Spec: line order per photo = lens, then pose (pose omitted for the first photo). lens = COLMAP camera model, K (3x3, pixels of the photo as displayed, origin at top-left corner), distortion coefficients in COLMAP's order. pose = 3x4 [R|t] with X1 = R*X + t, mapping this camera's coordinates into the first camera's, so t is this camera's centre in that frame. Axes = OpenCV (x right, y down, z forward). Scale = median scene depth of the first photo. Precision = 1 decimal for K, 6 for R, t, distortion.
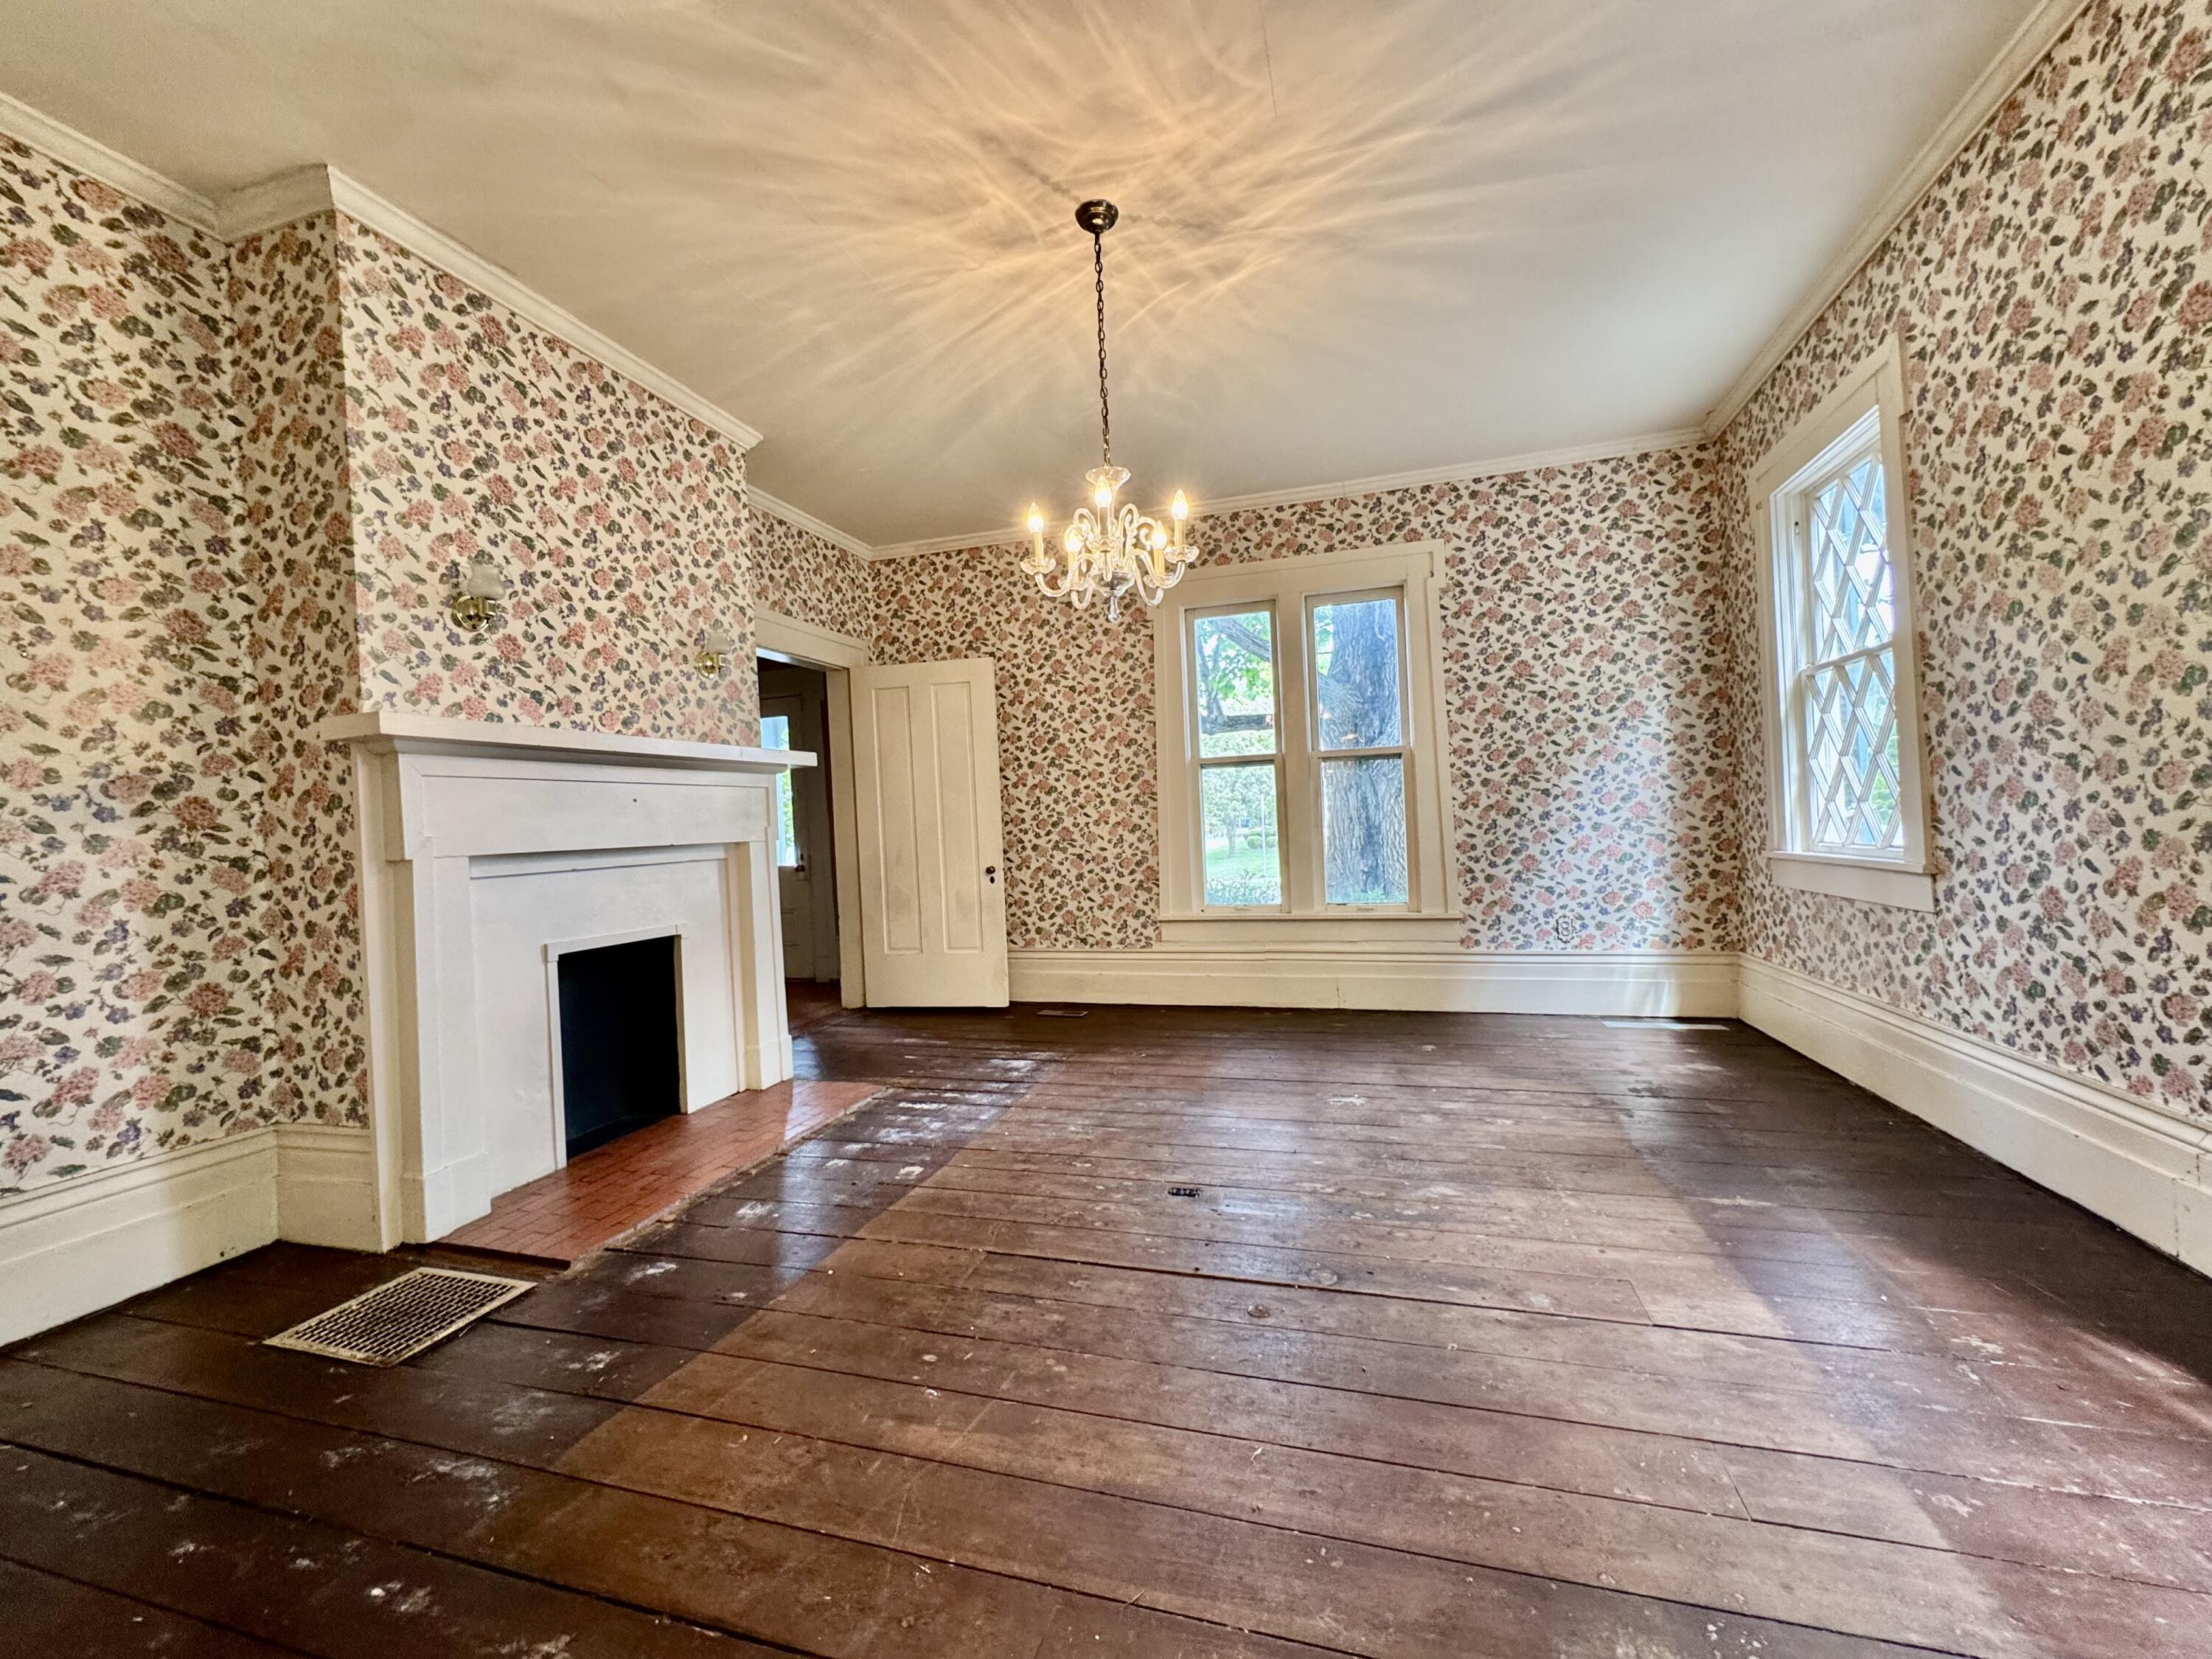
lens RADIAL K [[889.9, 0, 1108.1], [0, 889.9, 836.8], [0, 0, 1]] dist [-0.007571, 0.000863]
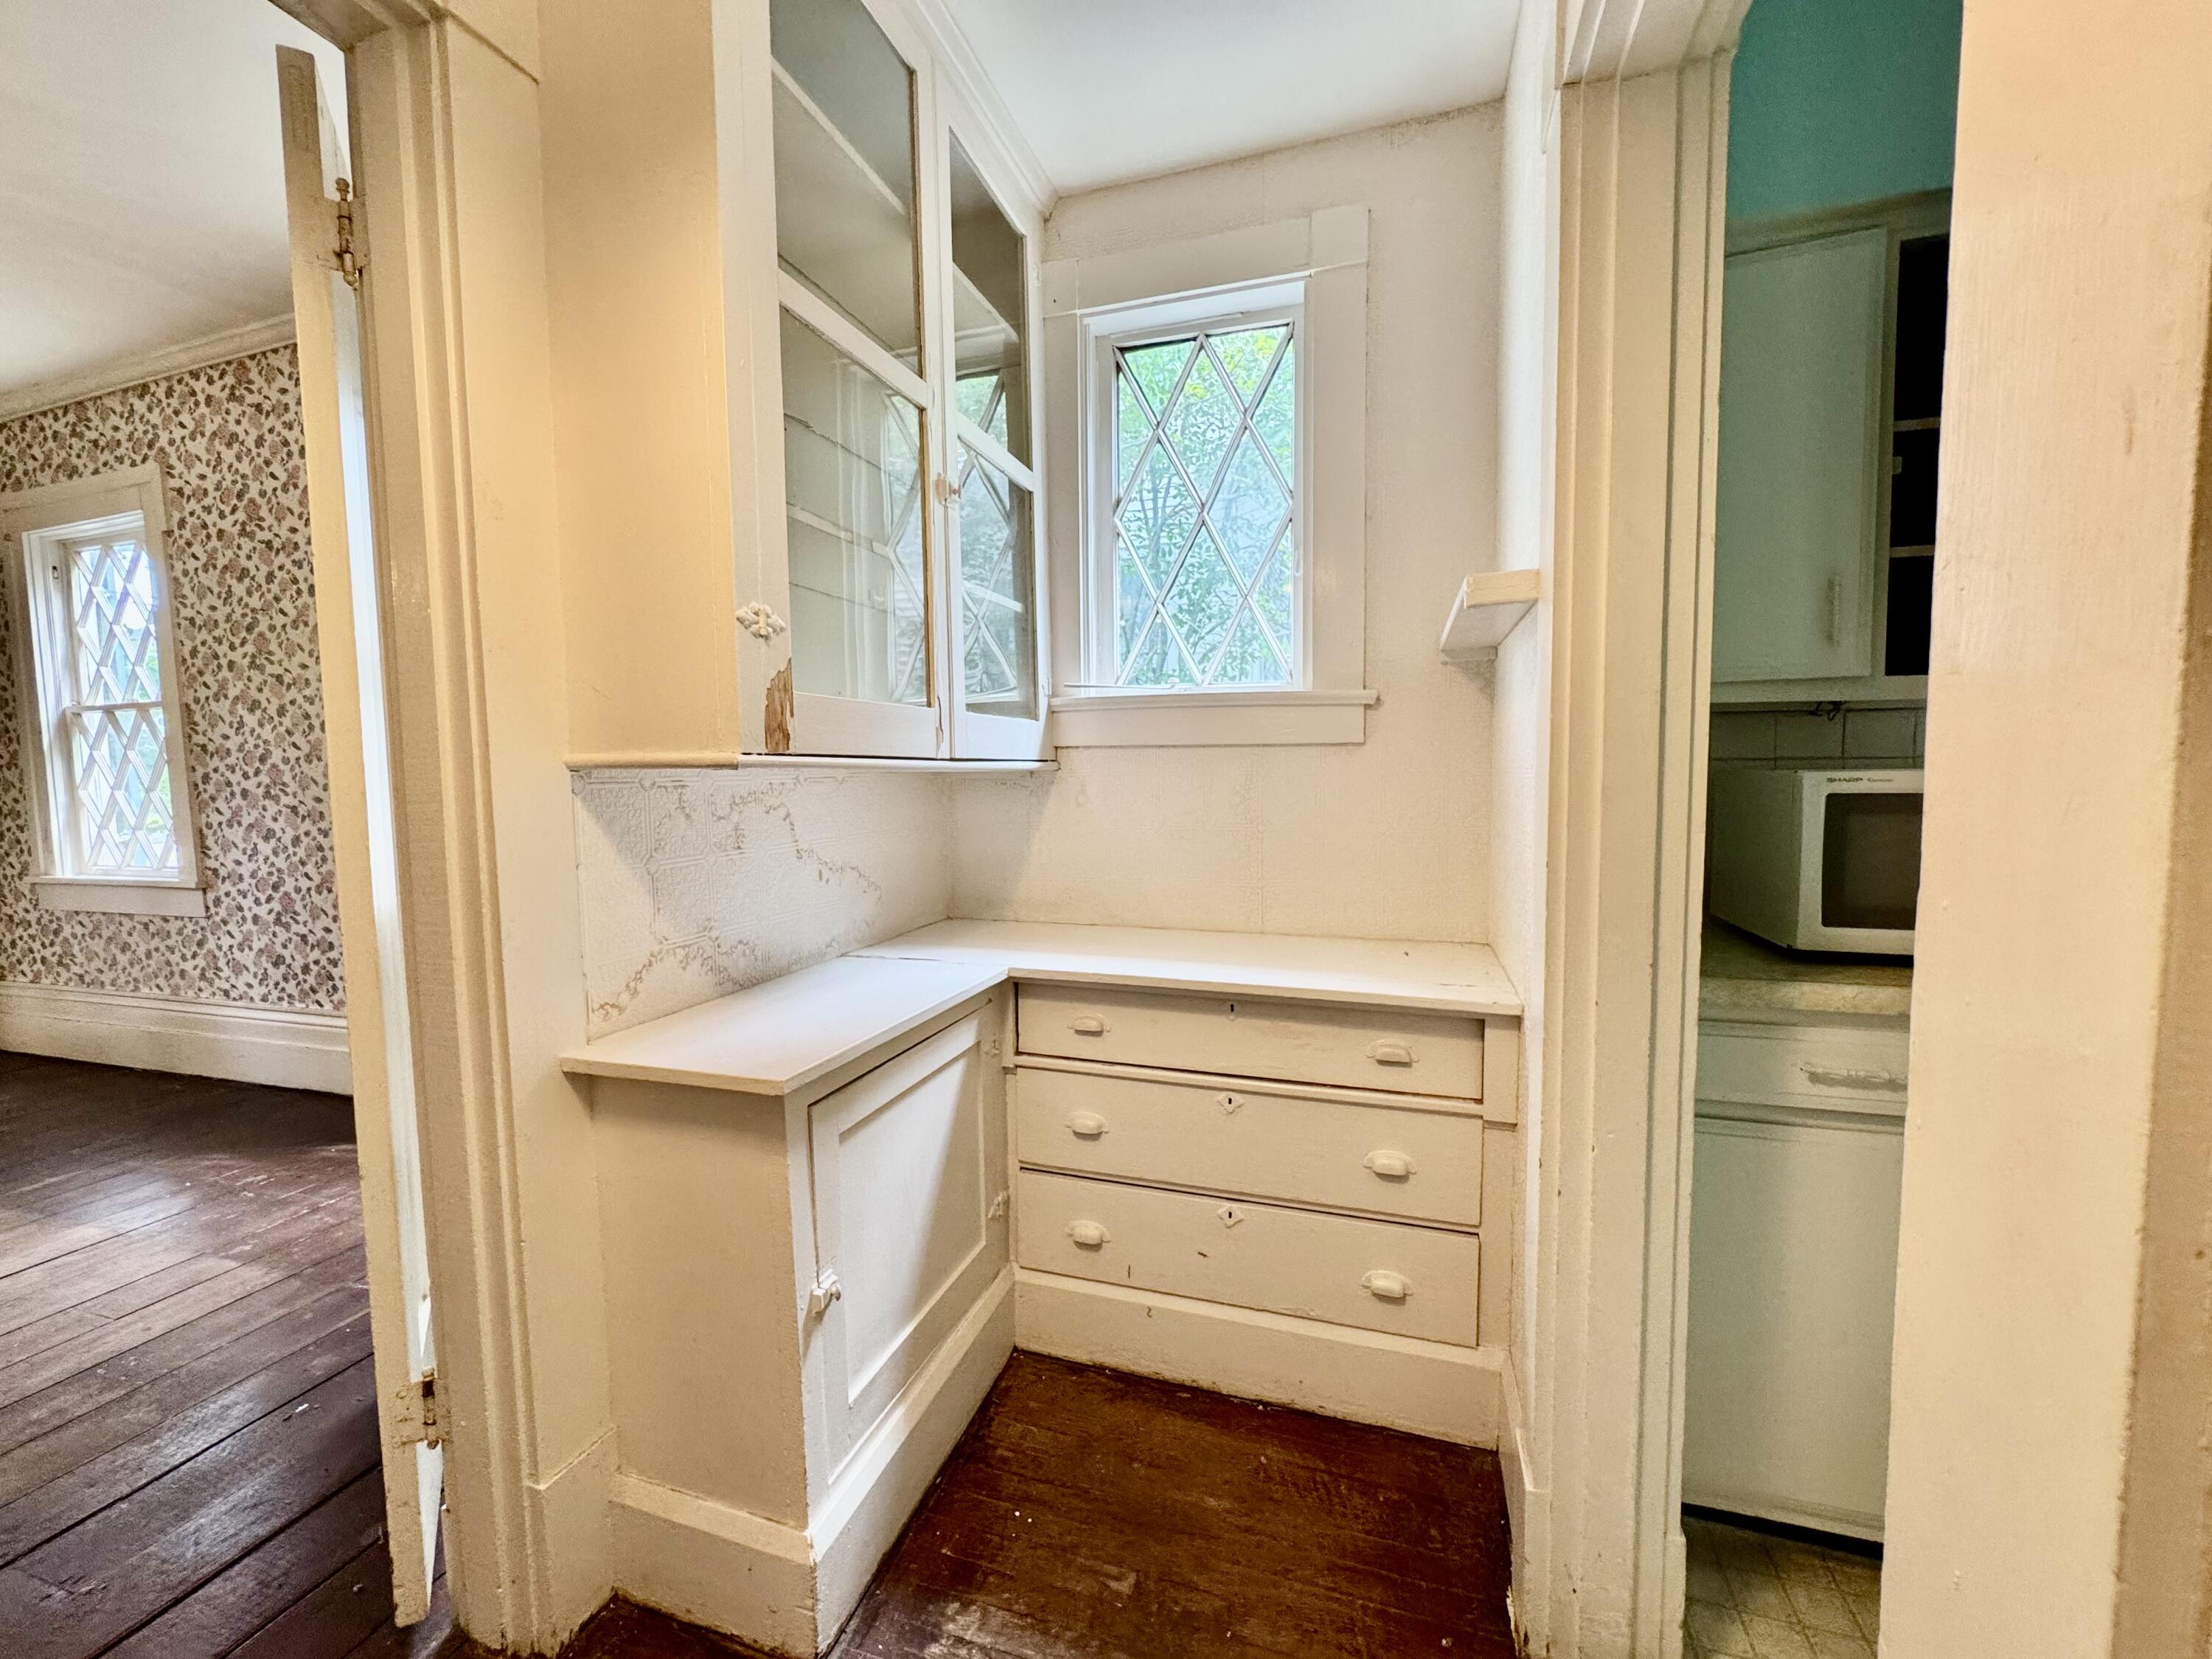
lens RADIAL K [[889.9, 0, 1108.0], [0, 889.9, 825.2], [0, 0, 1]] dist [-0.007571, 0.000863]
pose [[0.013741, -0.015100, 0.999792, -0.396335], [0.027770, 0.999506, 0.014714, -0.036455], [-0.999520, 0.027562, 0.014153, -0.401134]]
